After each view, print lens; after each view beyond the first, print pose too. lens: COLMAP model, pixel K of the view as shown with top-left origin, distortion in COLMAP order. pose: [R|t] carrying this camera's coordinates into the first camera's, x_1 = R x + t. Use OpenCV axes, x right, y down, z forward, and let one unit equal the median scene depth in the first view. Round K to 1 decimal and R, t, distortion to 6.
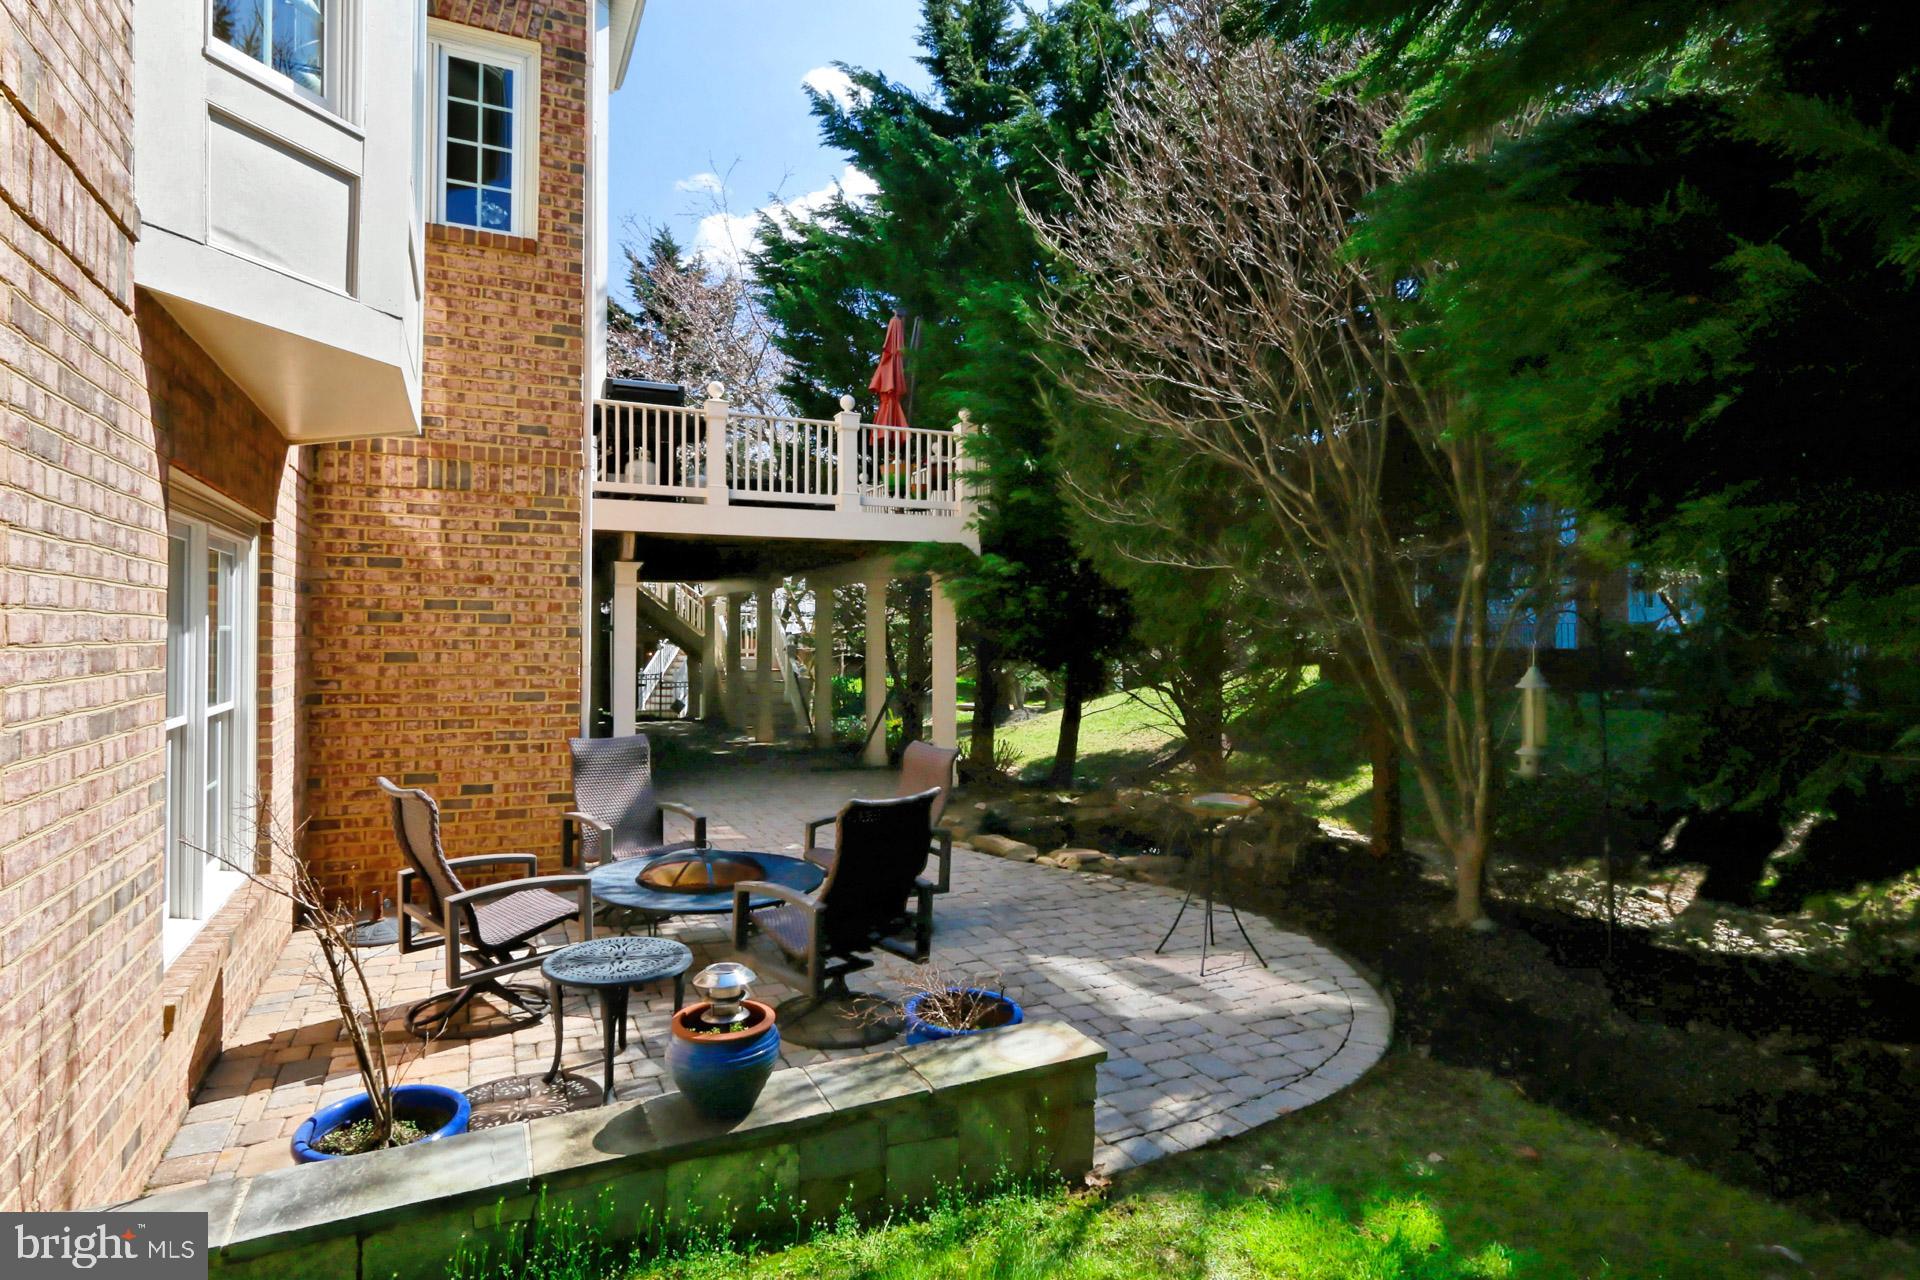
lens RADIAL K [[950.1, 0, 962.7], [0, 950.1, 642.2], [0, 0, 1]] dist [-0.002930, 0.000144]
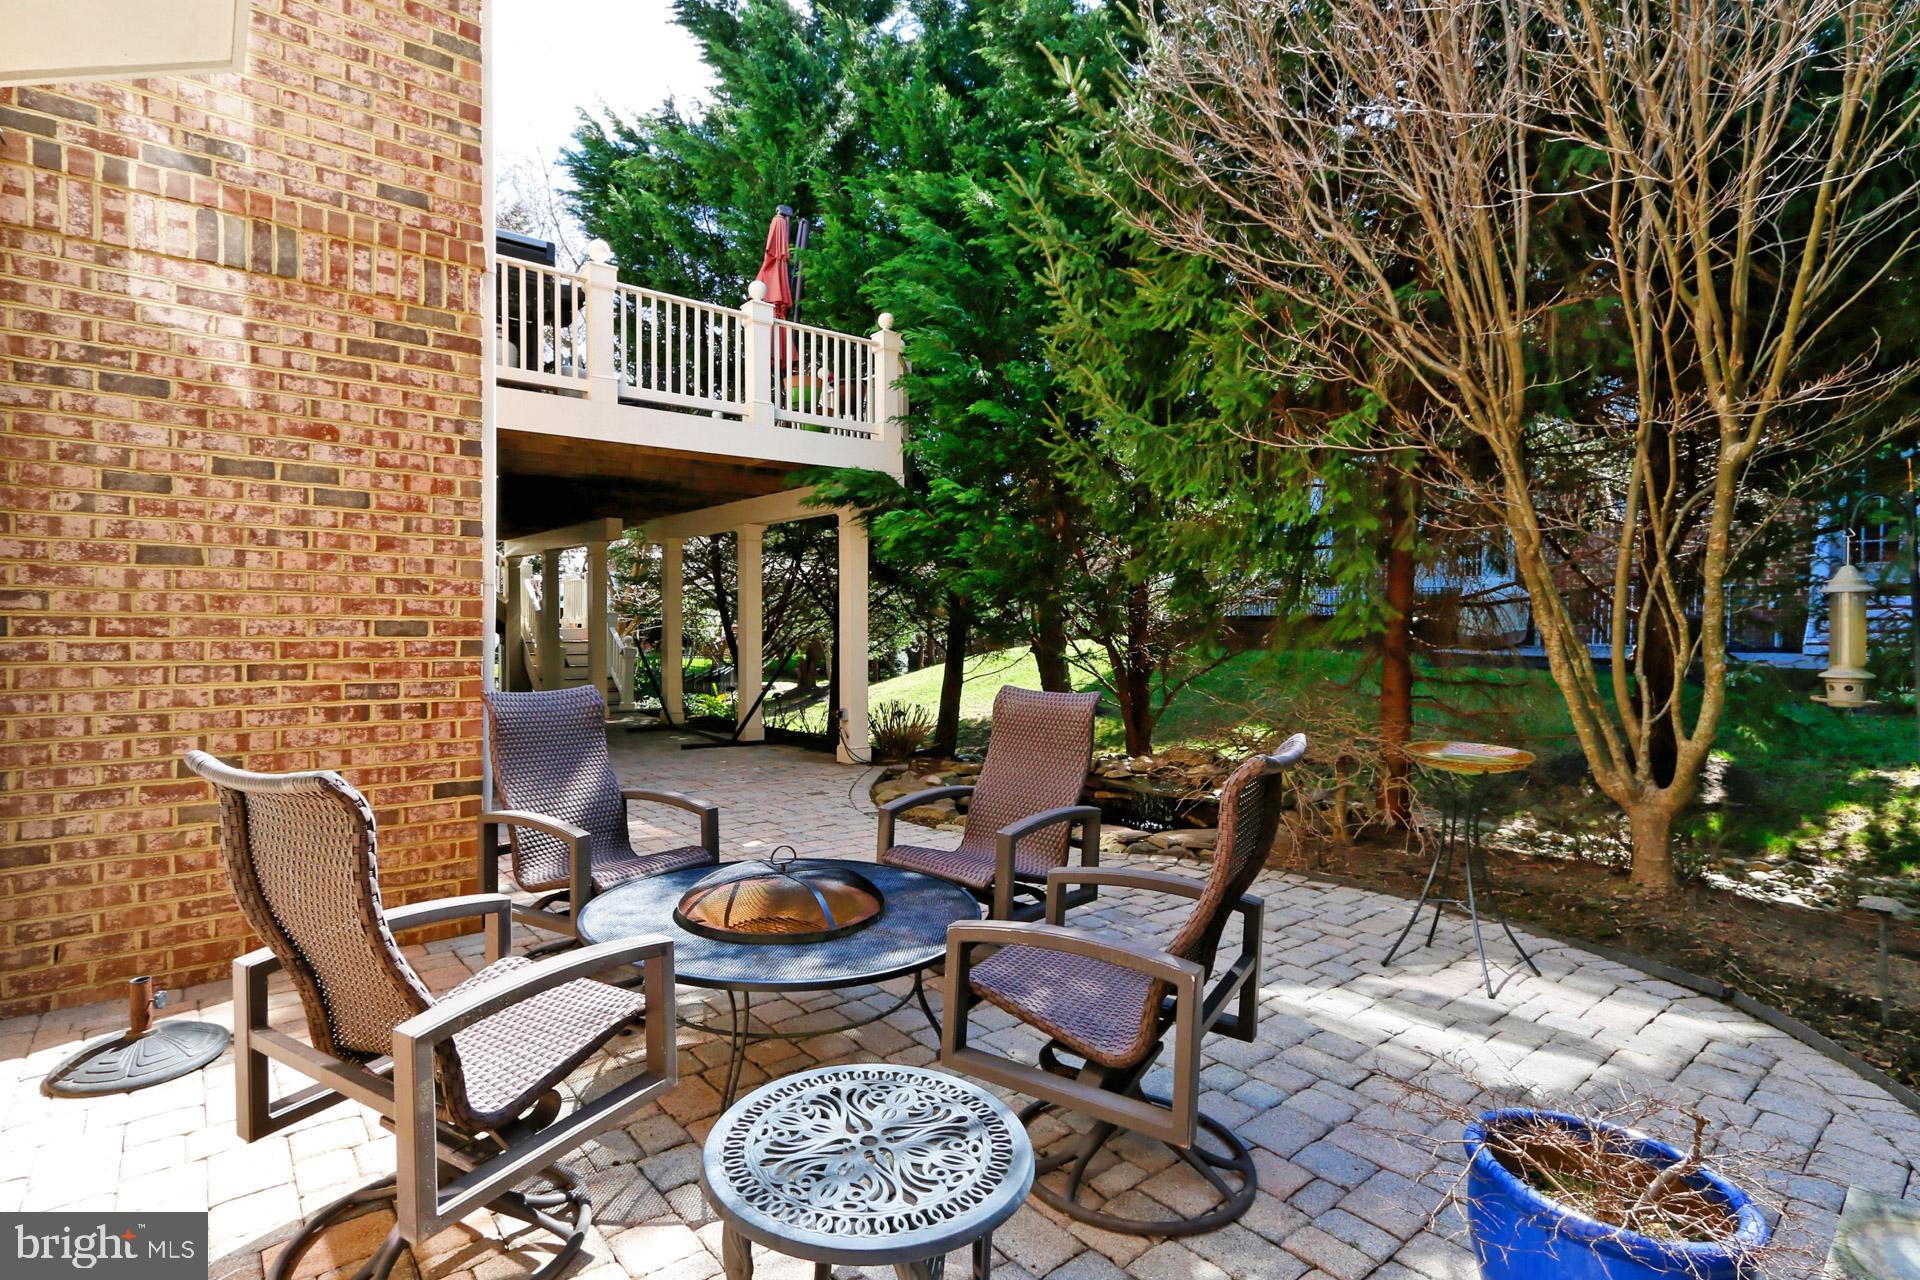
lens RADIAL K [[948.3, 0, 953.8], [0, 948.3, 625.4], [0, 0, 1]] dist [0.002395, 0.002598]
pose [[0.978999, -0.008444, 0.203689, -0.241150], [0.007112, 0.999948, 0.007270, 0.056055], [-0.203739, -0.005669, 0.979009, 0.335418]]
